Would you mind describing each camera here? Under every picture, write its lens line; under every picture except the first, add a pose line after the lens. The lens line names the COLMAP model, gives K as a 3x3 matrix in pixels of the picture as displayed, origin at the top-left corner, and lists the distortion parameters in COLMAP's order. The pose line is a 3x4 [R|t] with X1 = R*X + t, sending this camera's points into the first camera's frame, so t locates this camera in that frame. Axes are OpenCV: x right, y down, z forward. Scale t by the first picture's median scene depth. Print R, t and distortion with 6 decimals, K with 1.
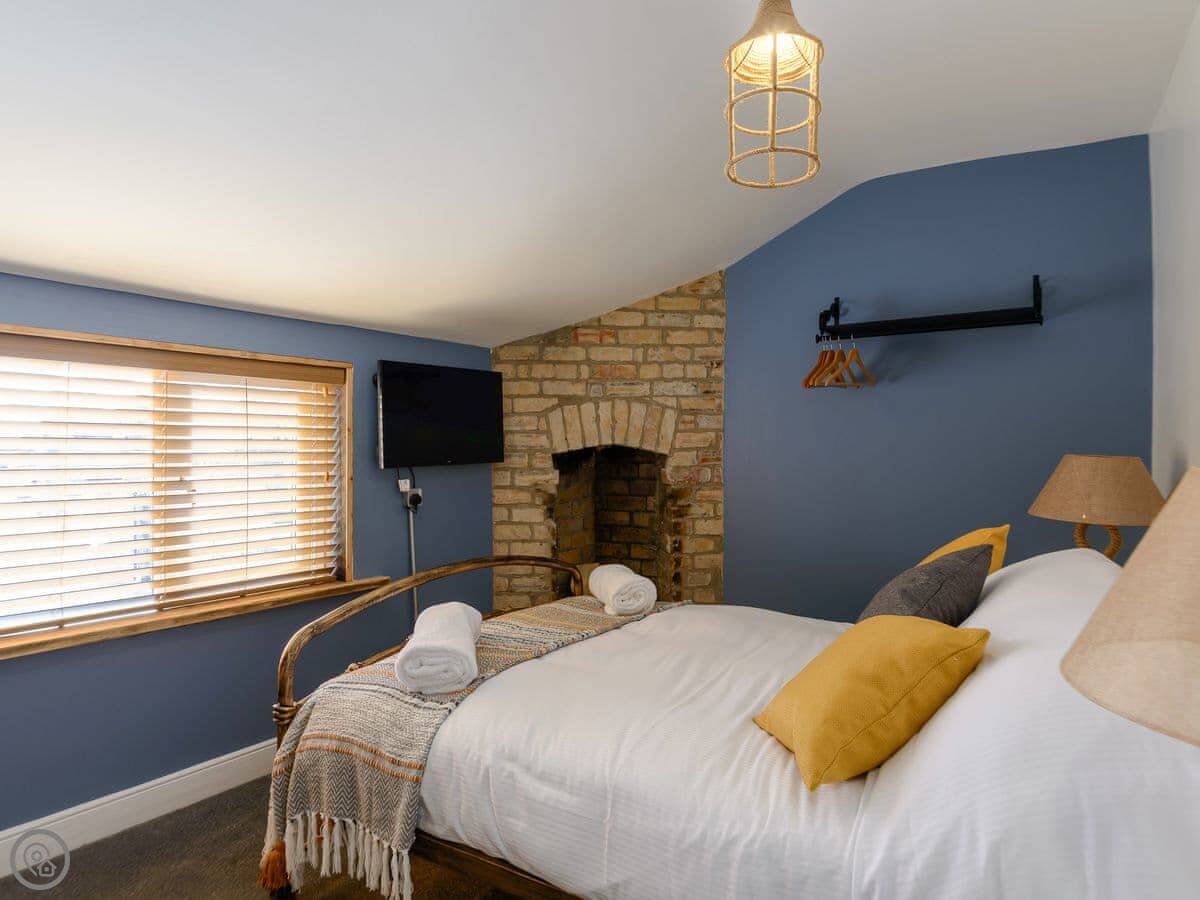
lens RADIAL K [[680.8, 0, 600.0], [0, 680.8, 450.0], [0, 0, 1]] dist [0.004637, -0.012351]
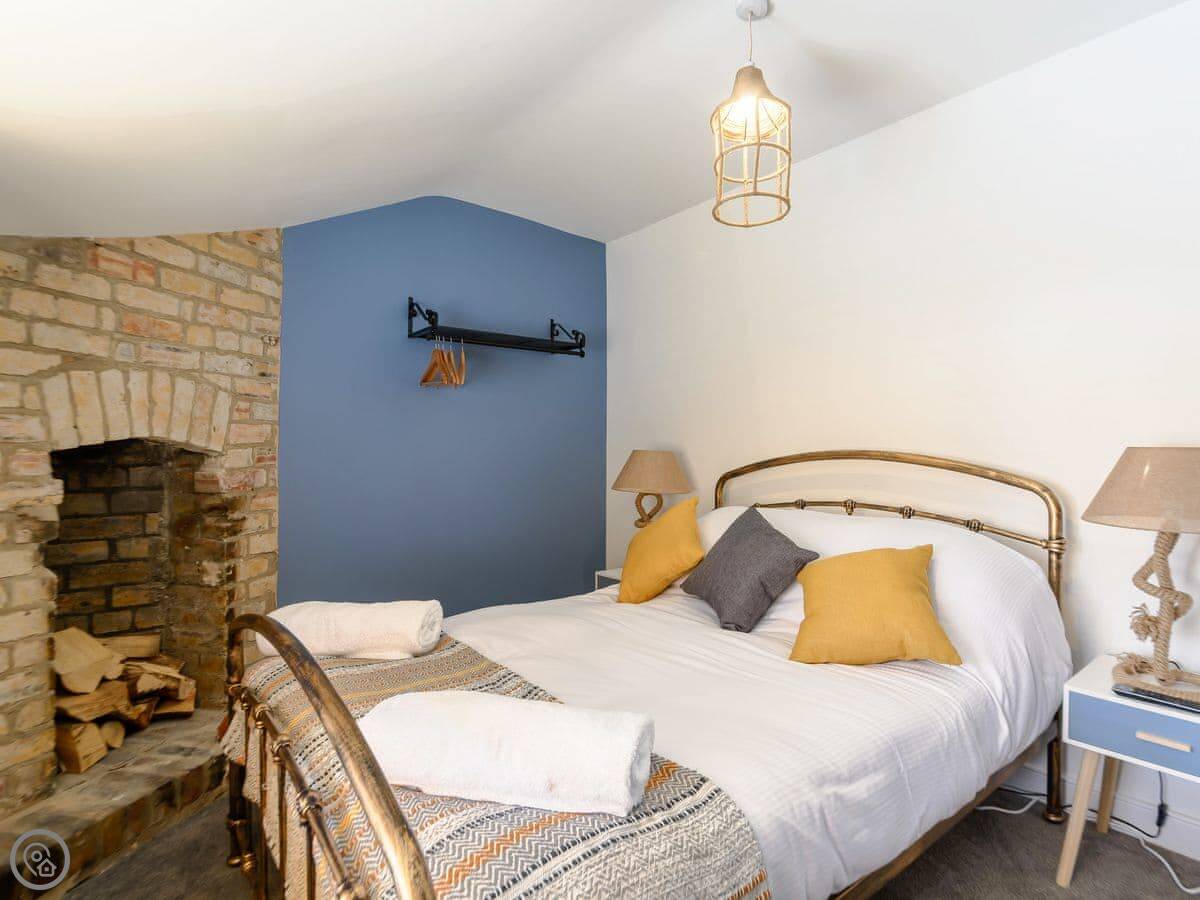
lens RADIAL K [[619.3, 0, 600.0], [0, 619.3, 450.0], [0, 0, 1]] dist [0.004725, -0.010379]
pose [[0.361543, 0.002493, 0.932352, -0.384196], [0.000957, 0.999995, -0.003045, 0.006453], [-0.932355, 0.001993, 0.361539, 0.376019]]
